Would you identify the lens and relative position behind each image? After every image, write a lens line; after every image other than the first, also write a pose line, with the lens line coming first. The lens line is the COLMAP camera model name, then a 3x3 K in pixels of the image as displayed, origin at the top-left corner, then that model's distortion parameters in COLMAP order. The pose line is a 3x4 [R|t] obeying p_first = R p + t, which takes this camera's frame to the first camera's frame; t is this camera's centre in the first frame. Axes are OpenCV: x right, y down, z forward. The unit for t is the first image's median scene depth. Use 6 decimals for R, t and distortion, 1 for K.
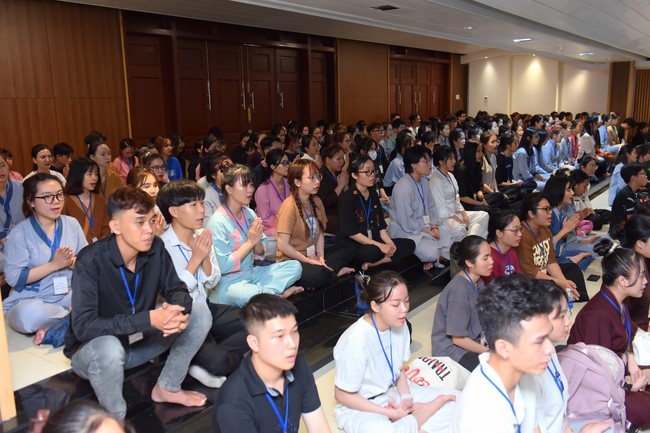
lens RADIAL K [[581.8, 0, 325.0], [0, 581.8, 216.5], [0, 0, 1]] dist [0.004003, -0.000617]
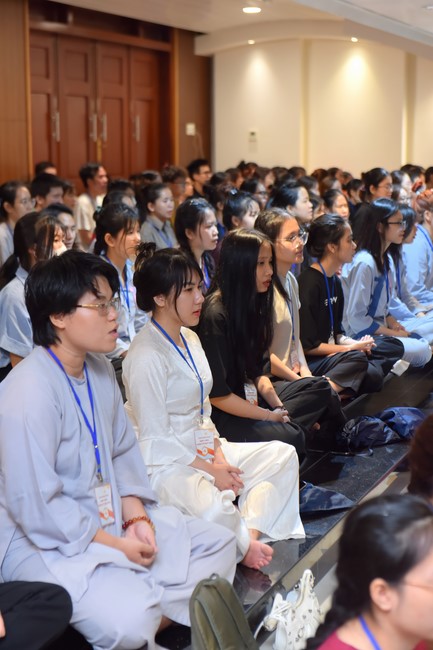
lens RADIAL K [[1267.4, 0, 216.5], [0, 1267.4, 325.0], [0, 0, 1]] dist [0.053223, 0.109472]
pose [[0.970797, -0.011603, 0.239624, 0.042580], [0.023891, 0.998540, -0.048441, -0.029482], [-0.238712, 0.052751, 0.969657, 0.203605]]
